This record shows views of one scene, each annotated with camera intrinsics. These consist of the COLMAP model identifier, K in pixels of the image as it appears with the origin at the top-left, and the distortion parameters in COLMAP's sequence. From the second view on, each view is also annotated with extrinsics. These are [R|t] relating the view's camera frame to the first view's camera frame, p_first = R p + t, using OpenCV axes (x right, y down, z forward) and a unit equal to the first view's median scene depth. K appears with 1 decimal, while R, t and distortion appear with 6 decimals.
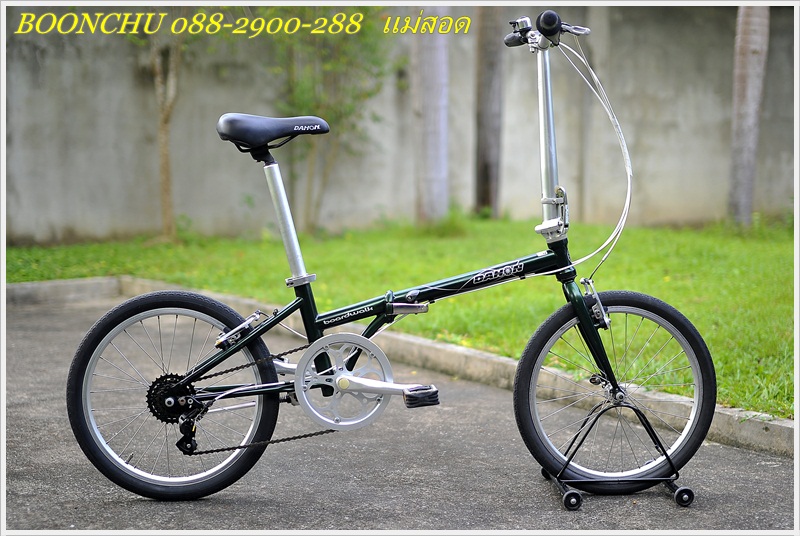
lens RADIAL K [[1170.7, 0, 395.5], [0, 1170.7, 269.6], [0, 0, 1]] dist [-0.101346, 0.000000]
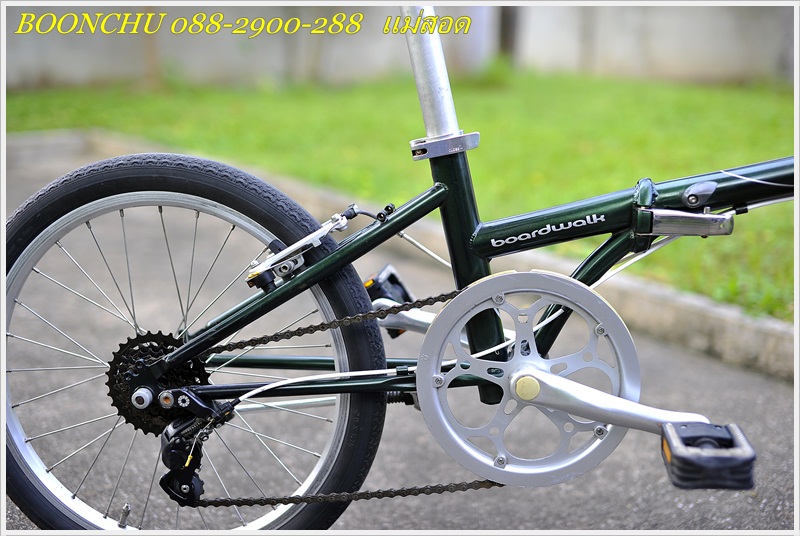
lens RADIAL K [[1170.7, 0, 405.5], [0, 1170.7, 272.6], [0, 0, 1]] dist [-0.101346, 0.000000]
pose [[0.980659, 0.070991, -0.182398, -0.011397], [-0.047117, 0.990124, 0.132039, -0.000548], [0.189970, -0.120891, 0.974319, 0.558695]]
